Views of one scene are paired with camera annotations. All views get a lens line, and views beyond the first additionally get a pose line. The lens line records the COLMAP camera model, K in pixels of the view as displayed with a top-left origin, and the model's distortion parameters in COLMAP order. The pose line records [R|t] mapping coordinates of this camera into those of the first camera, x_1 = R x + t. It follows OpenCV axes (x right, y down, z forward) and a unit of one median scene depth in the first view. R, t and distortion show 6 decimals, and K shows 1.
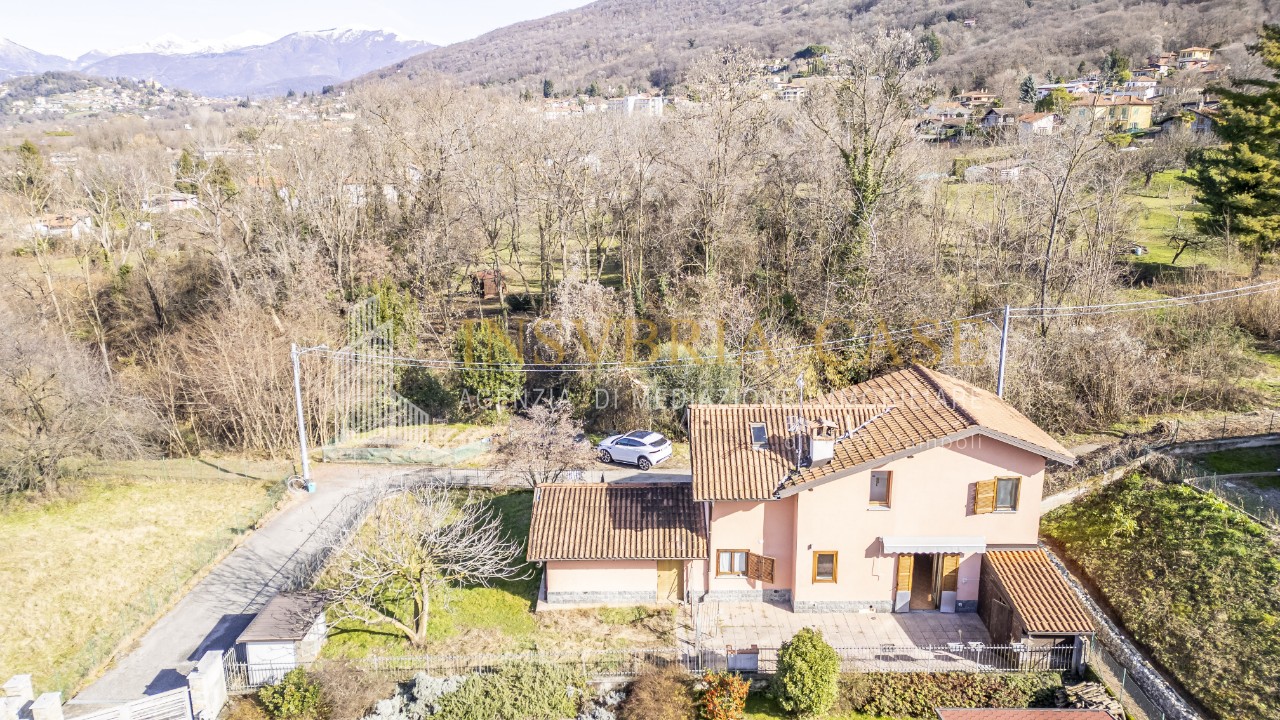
lens RADIAL K [[879.8, 0, 638.5], [0, 879.8, 359.5], [0, 0, 1]] dist [0.069526, -0.067145]
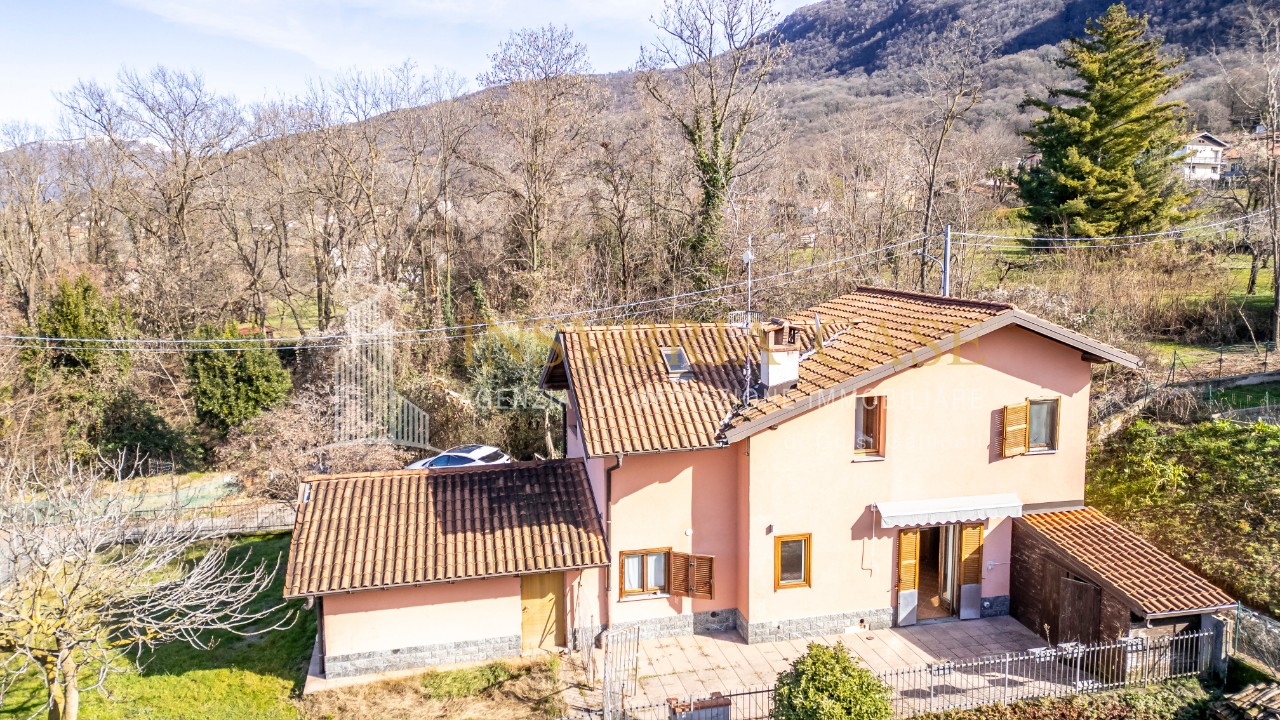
lens RADIAL K [[879.8, 0, 638.5], [0, 879.8, 359.5], [0, 0, 1]] dist [0.069526, -0.067145]
pose [[0.972420, -0.028855, 0.231445, -0.035669], [0.057587, 0.991299, -0.118363, 0.156488], [-0.226016, 0.128426, 0.965621, 0.392344]]
